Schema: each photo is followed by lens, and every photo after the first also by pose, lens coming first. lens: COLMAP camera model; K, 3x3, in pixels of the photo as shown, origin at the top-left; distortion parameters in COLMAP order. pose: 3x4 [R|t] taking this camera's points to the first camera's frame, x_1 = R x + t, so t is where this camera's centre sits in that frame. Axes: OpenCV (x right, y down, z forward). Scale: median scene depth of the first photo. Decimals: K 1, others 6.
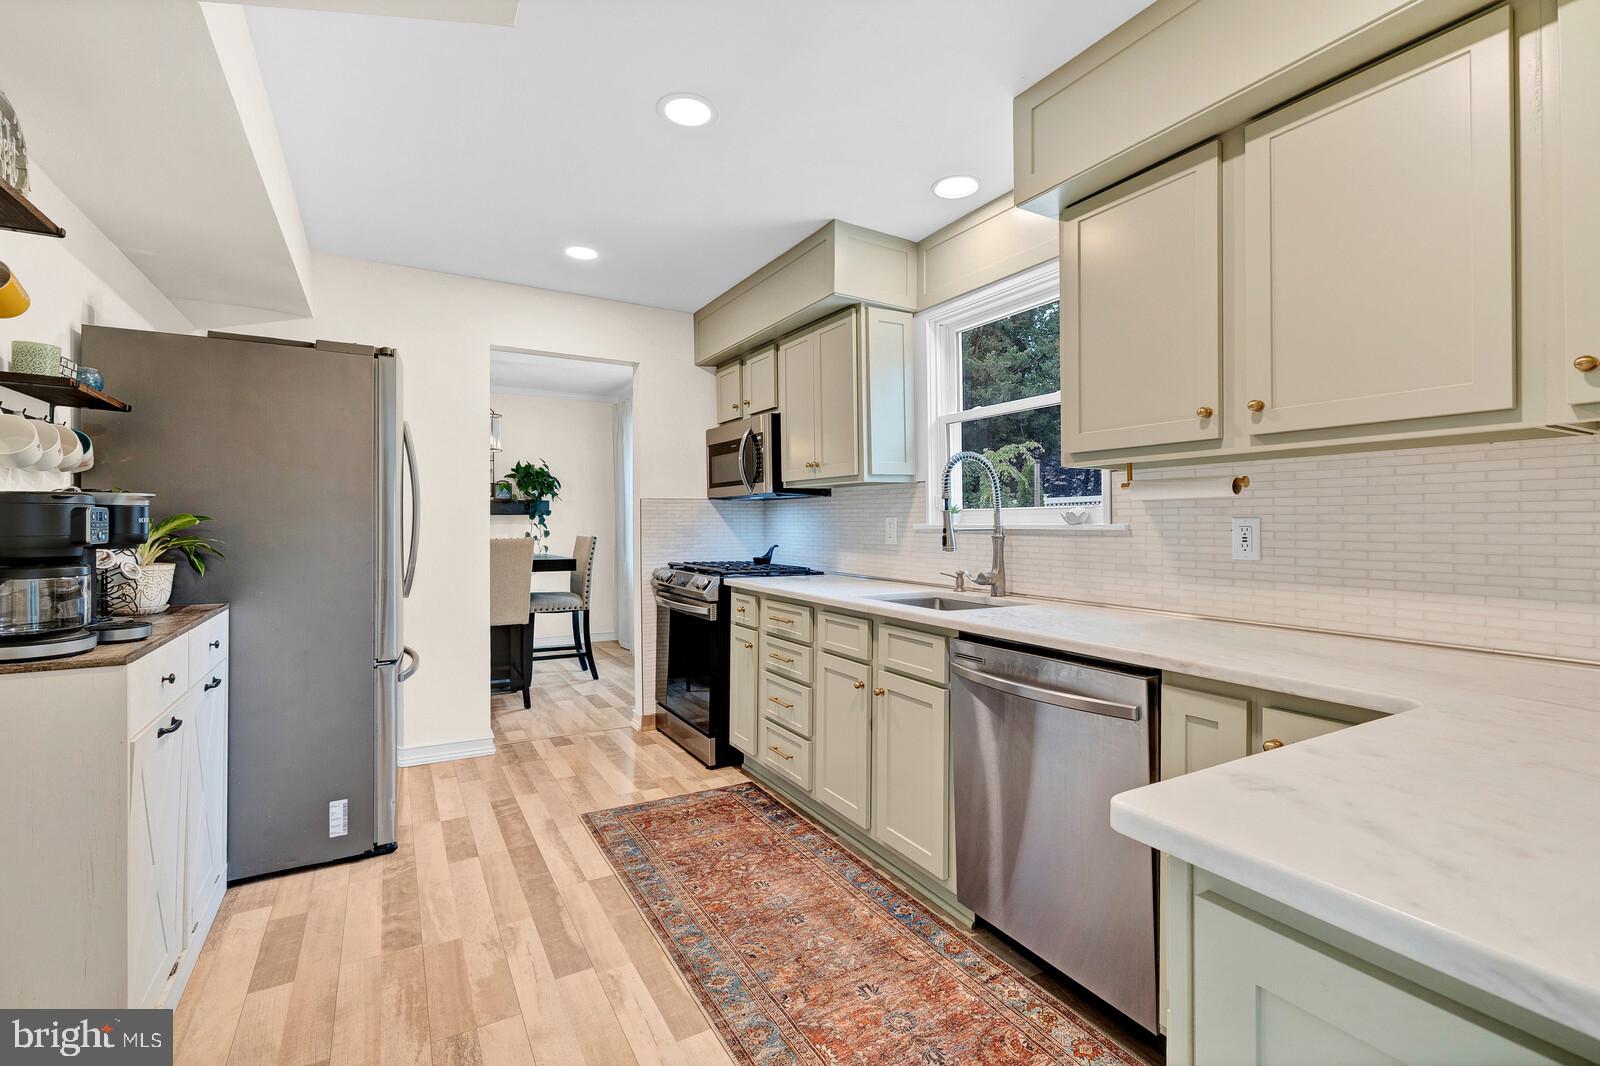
lens RADIAL K [[704.4, 0, 786.6], [0, 704.4, 519.0], [0, 0, 1]] dist [-0.000086, 0.000167]
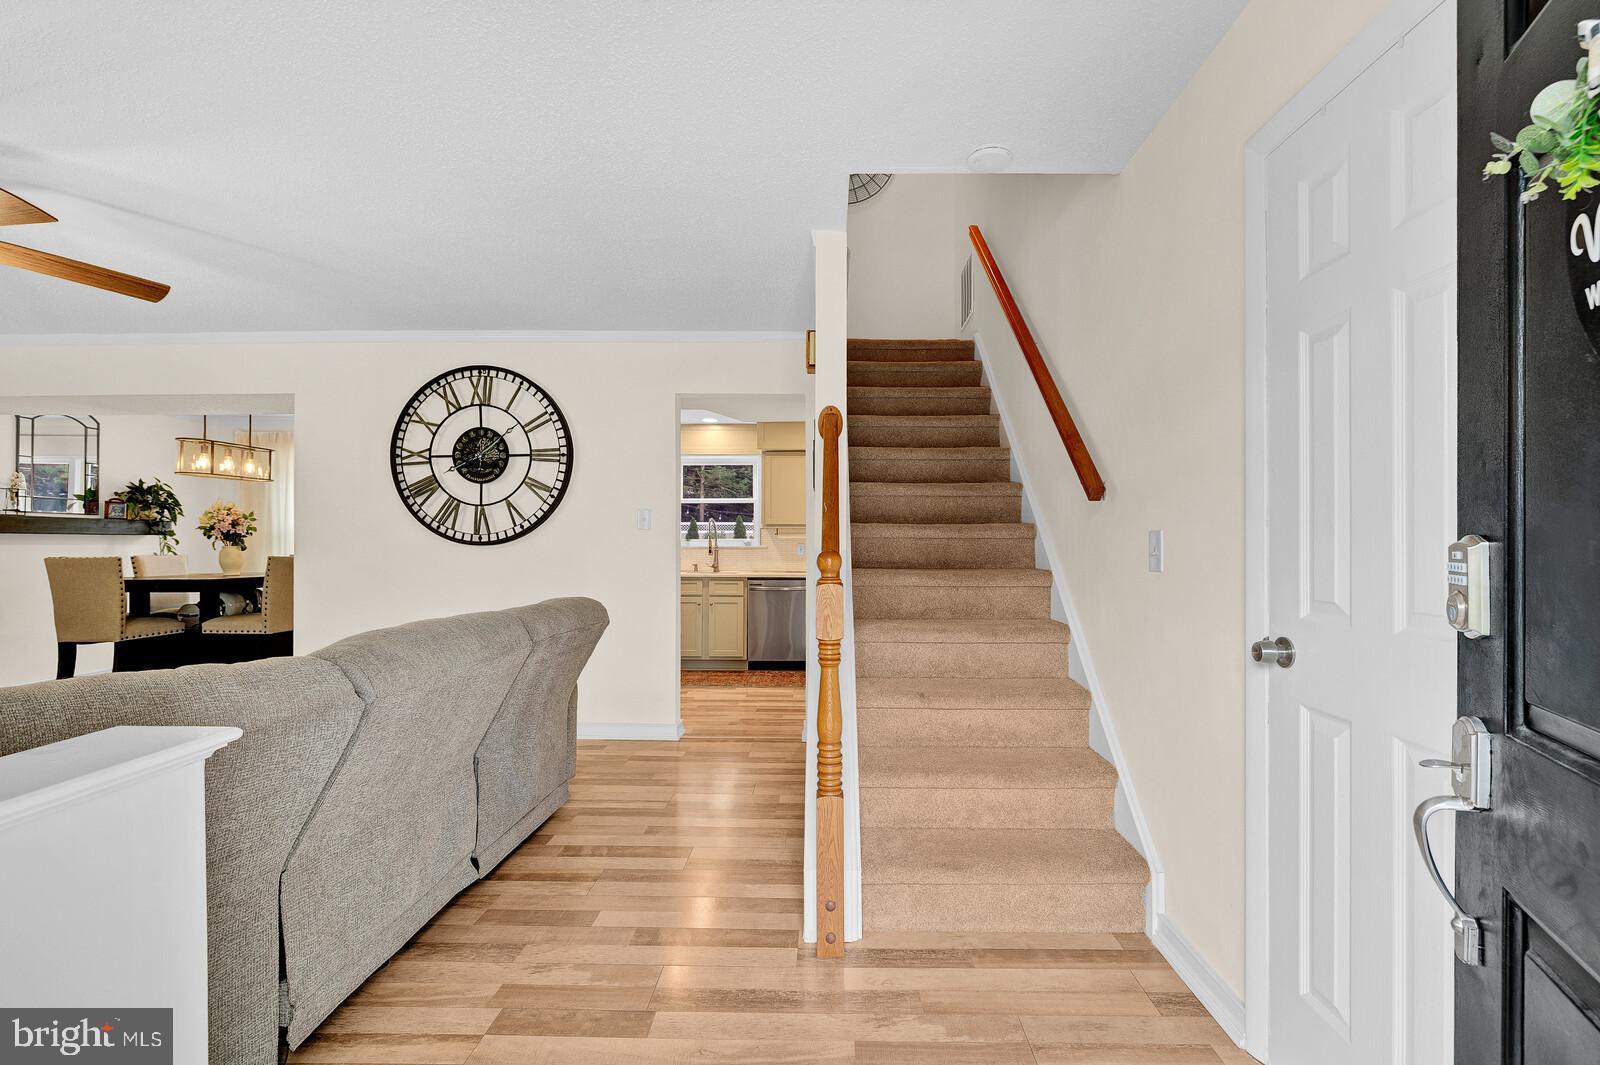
lens RADIAL K [[688.3, 0, 801.2], [0, 688.3, 538.9], [0, 0, 1]] dist [0.001156, 0.000334]
pose [[0.521997, 0.010705, 0.852880, -1.788166], [-0.008212, 0.999938, -0.007525, 0.000252], [-0.852908, -0.003076, 0.522053, -0.661657]]
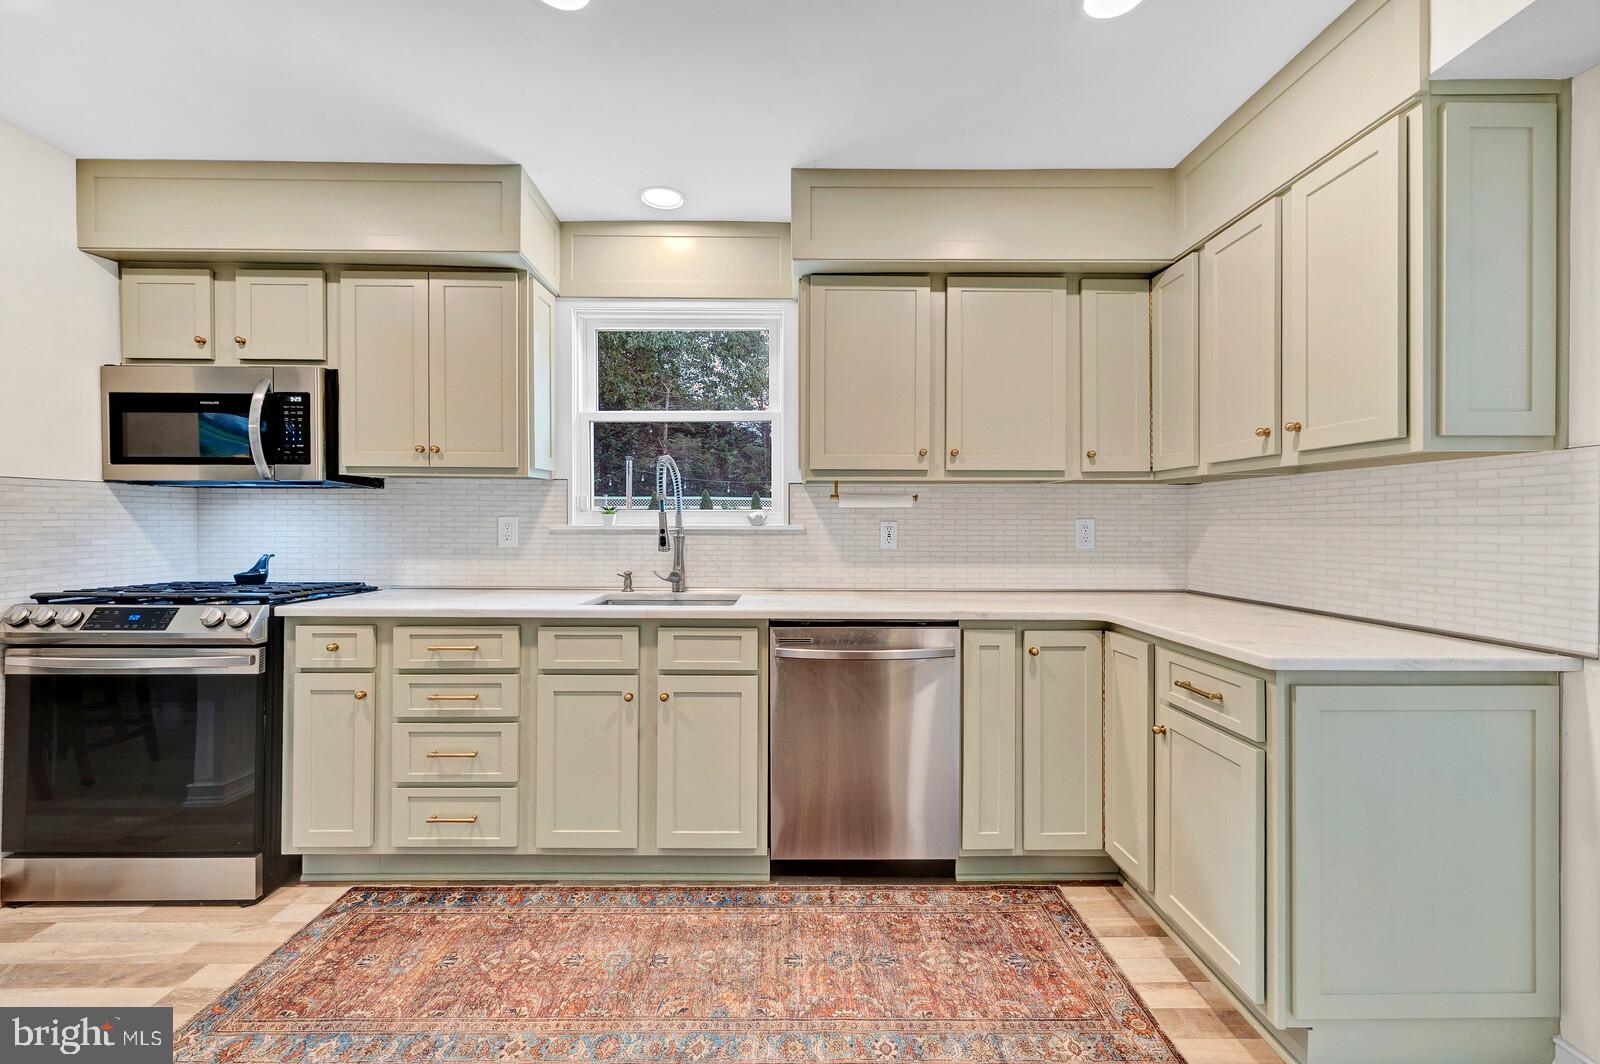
lens RADIAL K [[694.4, 0, 801.5], [0, 694.4, 519.6], [0, 0, 1]] dist [-0.000853, 0.000182]
pose [[0.478571, 0.004971, 0.878035, -0.543736], [-0.008457, 0.999964, -0.001052, -0.001267], [-0.878008, -0.006922, 0.478595, 0.326286]]
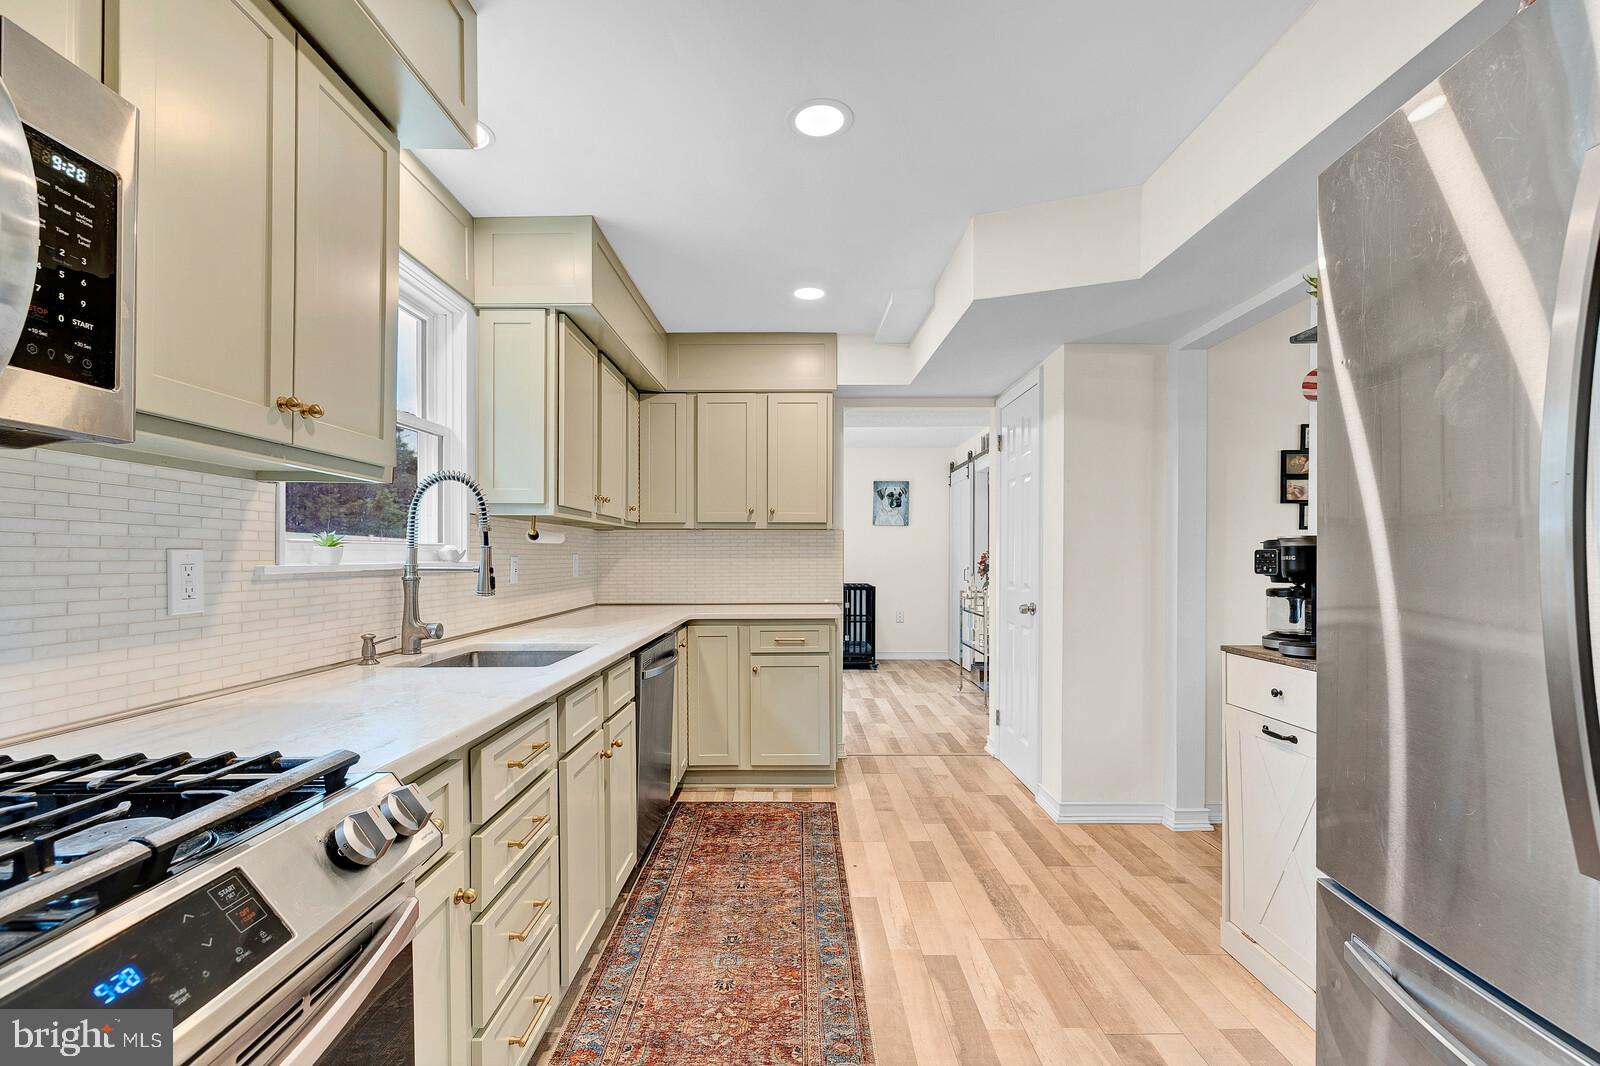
lens RADIAL K [[699.0, 0, 797.4], [0, 699.0, 553.2], [0, 0, 1]] dist [-0.000175, 0.000010]
pose [[-0.872535, 0.003310, 0.488541, -0.457646], [-0.001477, 0.999955, -0.009413, 0.003755], [-0.488550, -0.008935, -0.872490, 1.470551]]
